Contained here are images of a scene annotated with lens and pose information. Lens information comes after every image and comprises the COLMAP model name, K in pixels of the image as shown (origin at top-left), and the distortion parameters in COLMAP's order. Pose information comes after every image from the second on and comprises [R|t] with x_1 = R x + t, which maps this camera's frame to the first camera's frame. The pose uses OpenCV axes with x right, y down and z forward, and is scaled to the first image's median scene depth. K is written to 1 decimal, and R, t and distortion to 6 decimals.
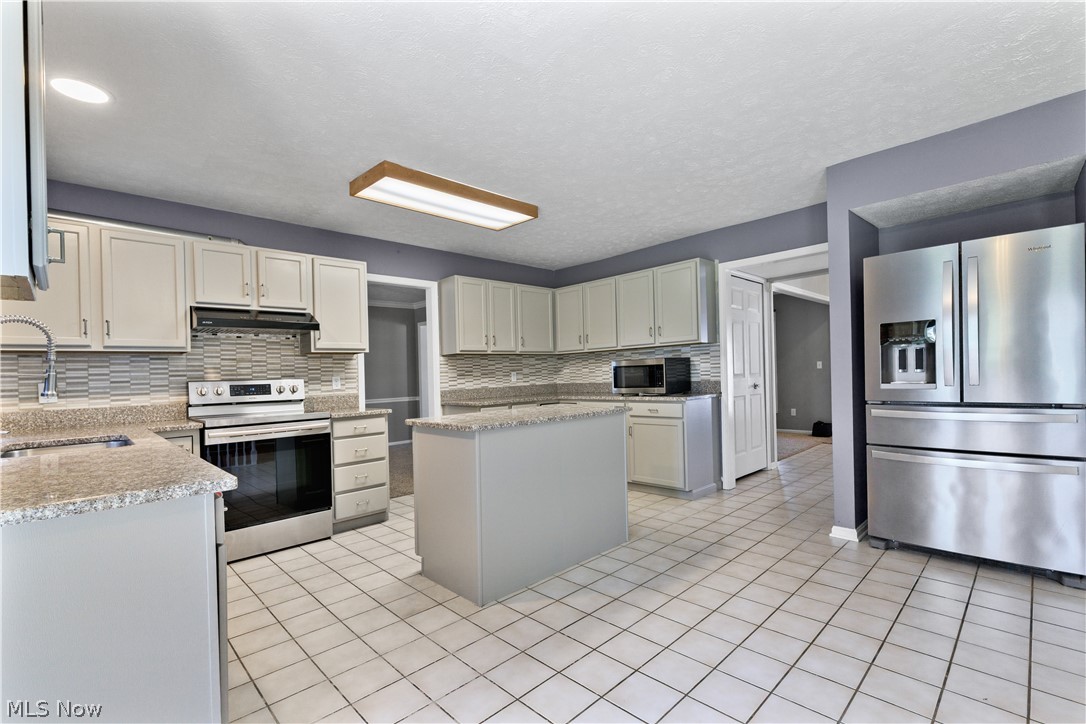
lens RADIAL K [[480.1, 0, 544.2], [0, 480.1, 372.9], [0, 0, 1]] dist [0.000504, -0.000859]
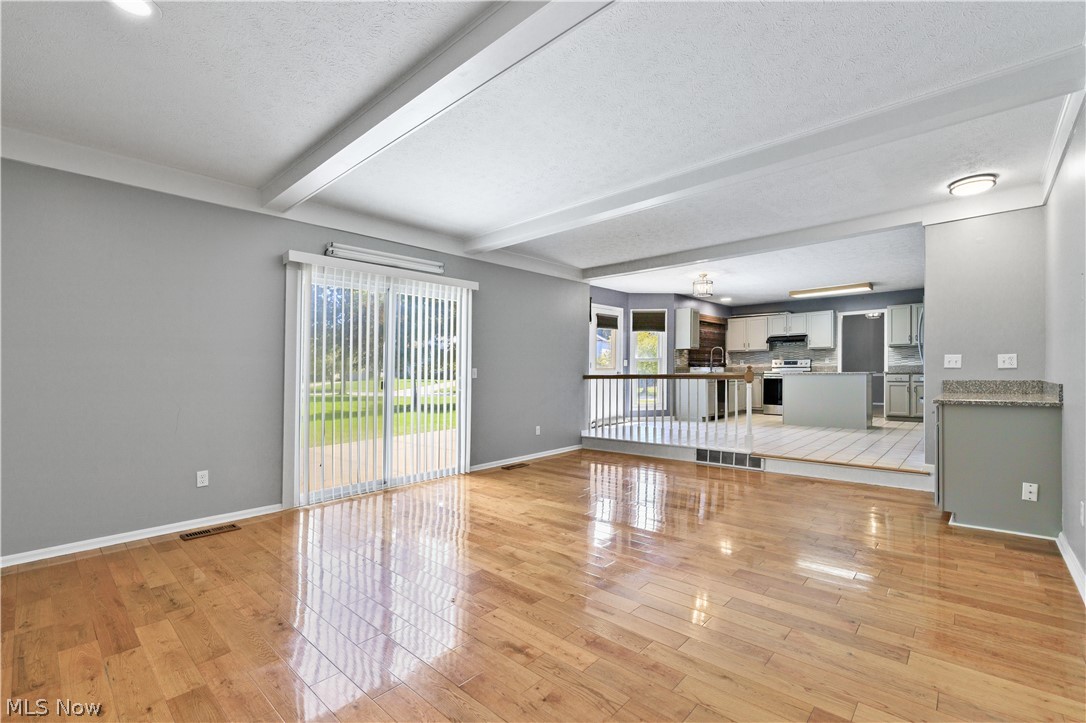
lens RADIAL K [[480.1, 0, 543.2], [0, 480.1, 358.9], [0, 0, 1]] dist [0.000504, -0.000859]
pose [[0.065911, 0.006719, -0.997803, 2.101261], [0.011125, 0.999910, 0.007468, -0.025437], [0.997763, -0.011593, 0.065830, -0.650287]]
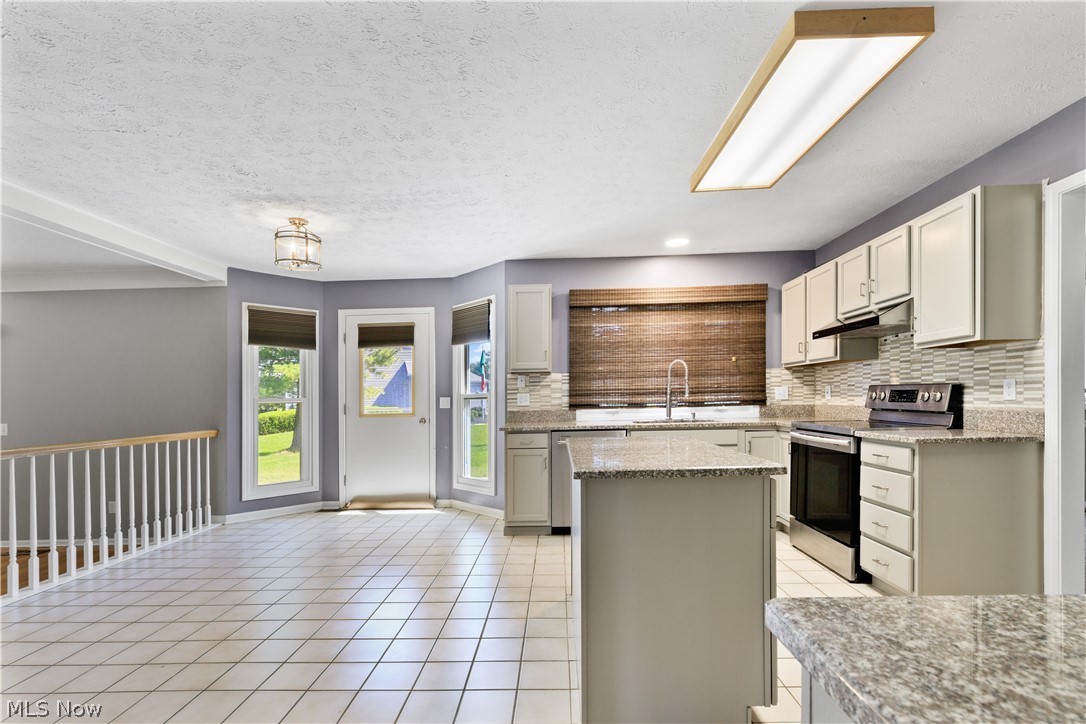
lens RADIAL K [[480.1, 0, 554.6], [0, 480.1, 386.3], [0, 0, 1]] dist [0.000504, -0.000859]
pose [[-0.705075, 0.031591, -0.708428, 0.445189], [0.048403, 0.998821, -0.003633, -0.009722], [0.707478, -0.036852, -0.705774, 1.140720]]
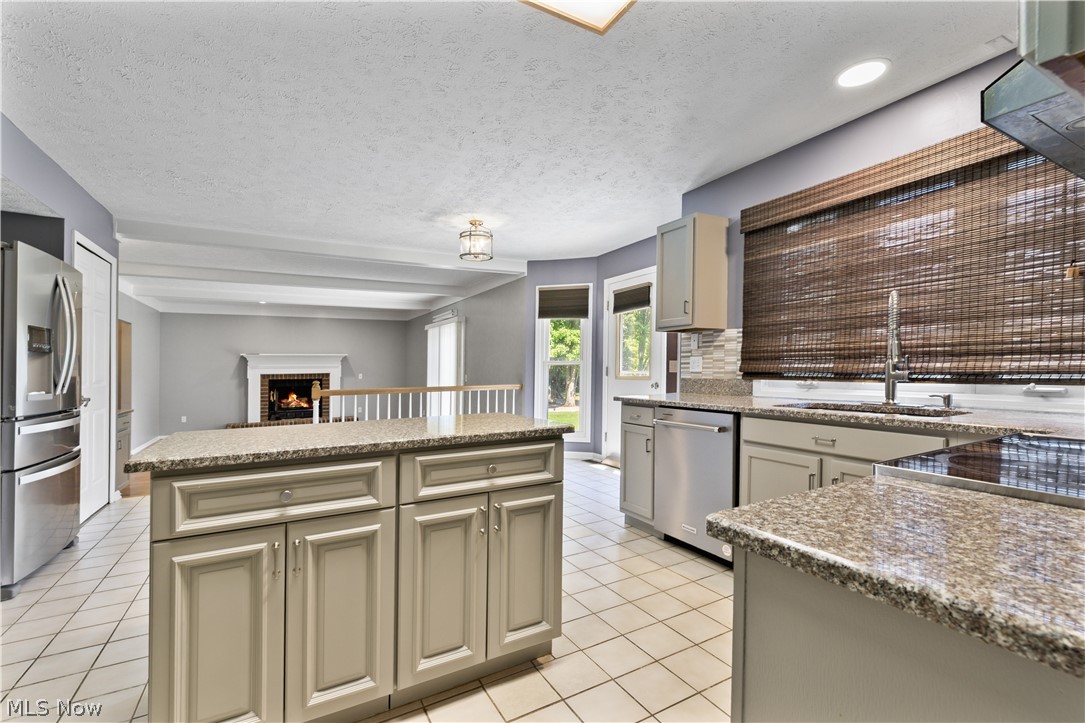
lens RADIAL K [[479.6, 0, 551.1], [0, 479.6, 346.8], [0, 0, 1]] dist [0.000504, -0.000859]
pose [[-0.968459, 0.054381, 0.243167, -0.318686], [0.042529, 0.997649, -0.053732, 0.020237], [-0.245518, -0.041695, -0.968495, 1.228902]]
